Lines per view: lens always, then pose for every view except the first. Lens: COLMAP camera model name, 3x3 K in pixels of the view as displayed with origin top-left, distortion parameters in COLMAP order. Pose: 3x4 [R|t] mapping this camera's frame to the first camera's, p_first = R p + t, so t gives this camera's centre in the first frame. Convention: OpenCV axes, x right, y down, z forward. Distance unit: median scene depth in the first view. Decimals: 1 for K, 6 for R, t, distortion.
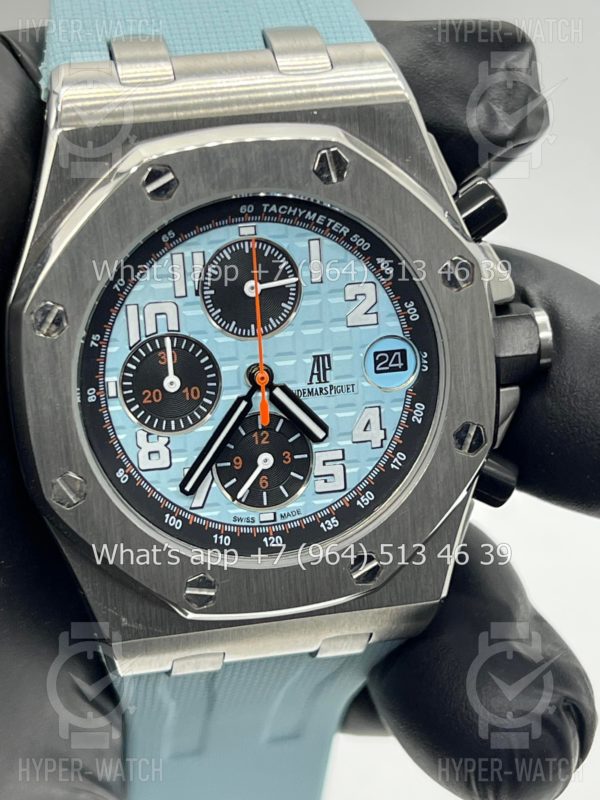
lens RADIAL K [[1874.5, 0, 300.6], [0, 1874.5, 403.8], [0, 0, 1]] dist [0.252014, 0.000000]
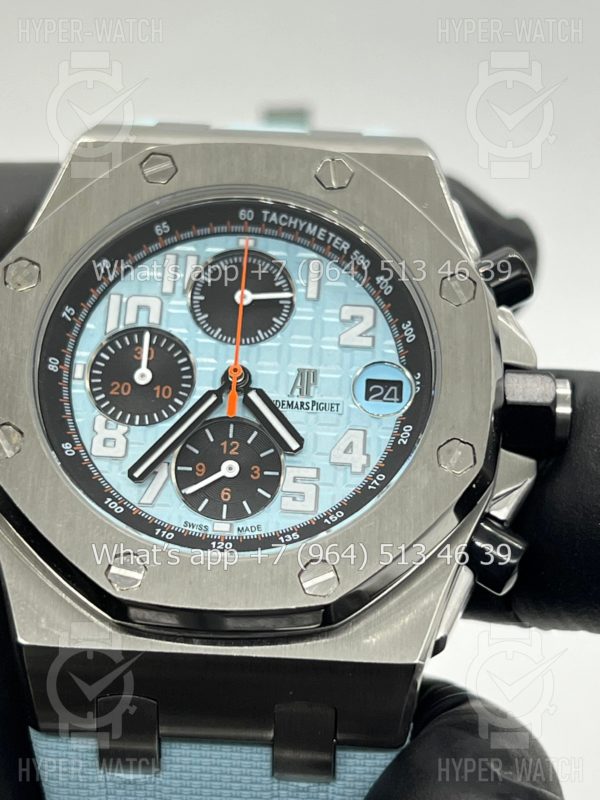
lens RADIAL K [[1874.5, 0, 297.1], [0, 1874.5, 399.5], [0, 0, 1]] dist [0.252014, 0.000000]
pose [[0.971893, 0.036495, -0.232579, 0.223306], [-0.158251, 0.832698, -0.530632, 0.481121], [0.174303, 0.552523, 0.815068, 0.253114]]
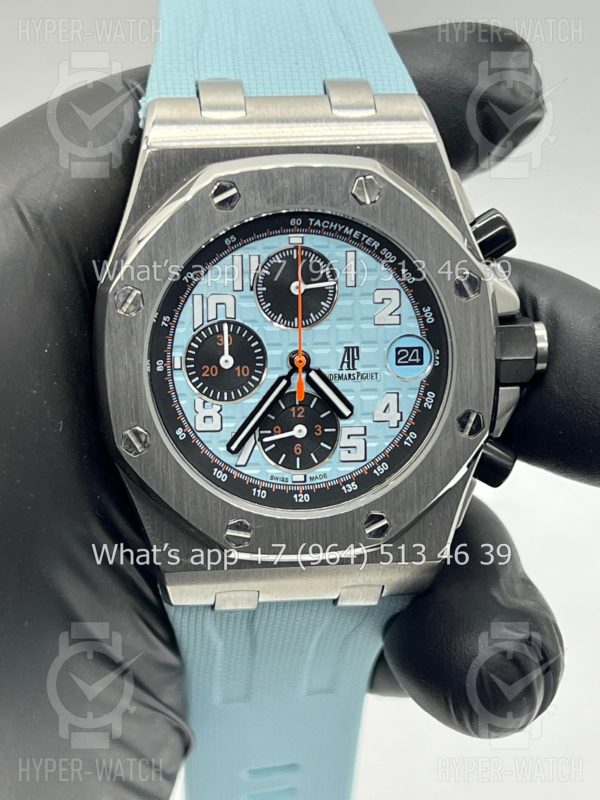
lens RADIAL K [[1874.5, 0, 305.3], [0, 1874.5, 403.5], [0, 0, 1]] dist [0.252014, 0.000000]
pose [[0.994963, 0.063475, -0.077581, 0.078028], [-0.066758, 0.996948, -0.040476, 0.061841], [0.074775, 0.045451, 0.996164, -0.207742]]
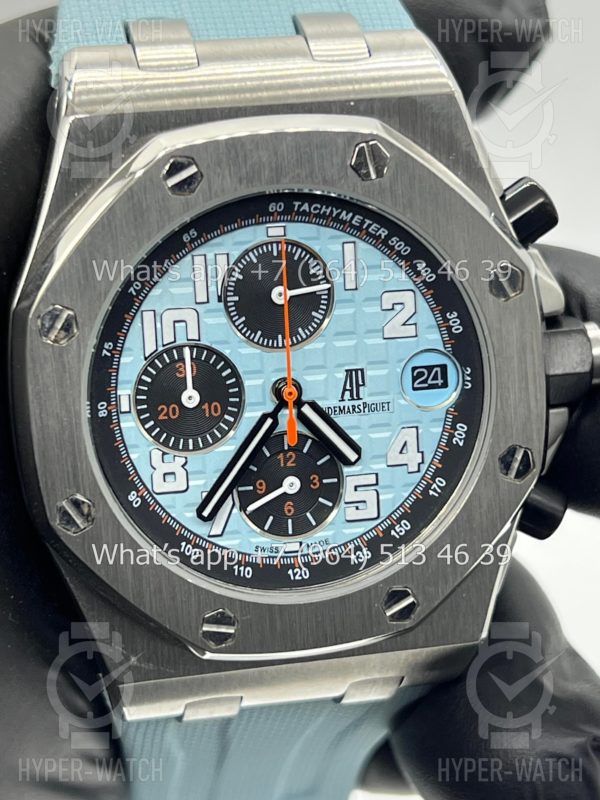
lens RADIAL K [[1874.5, 0, 300.2], [0, 1874.5, 399.8], [0, 0, 1]] dist [0.252014, 0.000000]
pose [[0.999882, 0.012636, 0.008692, -0.023152], [-0.012420, 0.999623, -0.024498, 0.011491], [-0.008998, 0.024388, 0.999662, 0.090655]]
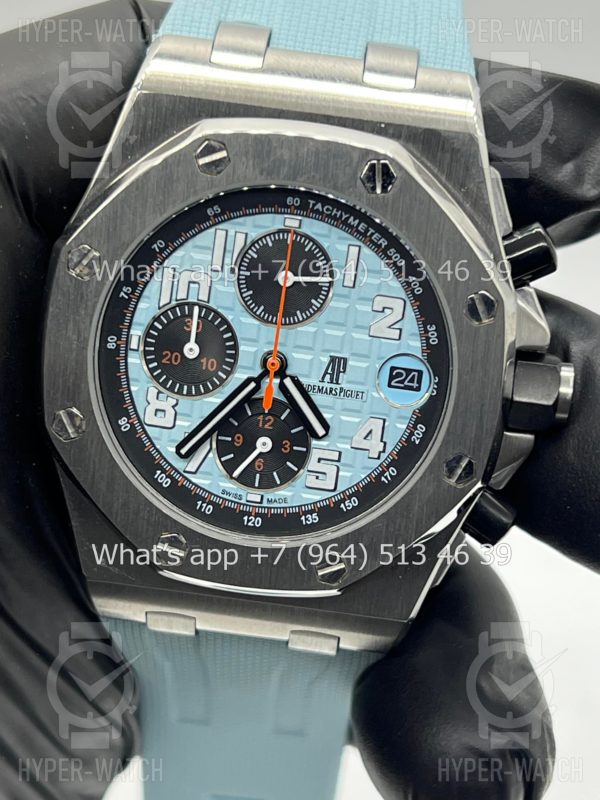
lens RADIAL K [[1874.5, 0, 292.7], [0, 1874.5, 421.8], [0, 0, 1]] dist [0.252014, 0.000000]
pose [[0.953393, 0.229842, -0.195486, 0.198039], [-0.234292, 0.972166, 0.000370, 0.014325], [0.190130, 0.045449, 0.980706, -0.015417]]
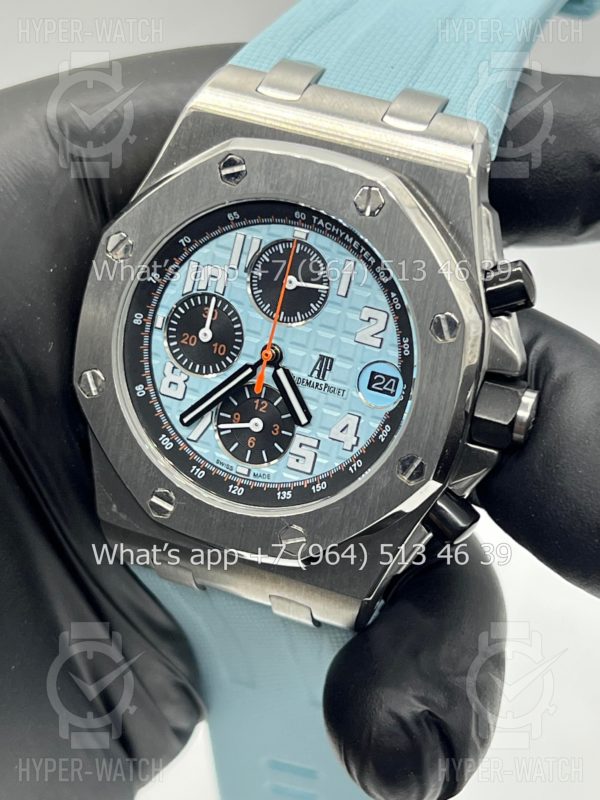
lens RADIAL K [[1874.5, 0, 282.8], [0, 1874.5, 398.8], [0, 0, 1]] dist [0.252014, 0.000000]
pose [[0.837202, 0.341846, -0.426888, 0.498570], [-0.364351, 0.930753, 0.030777, -0.027528], [0.407848, 0.129770, 0.903781, -0.064286]]
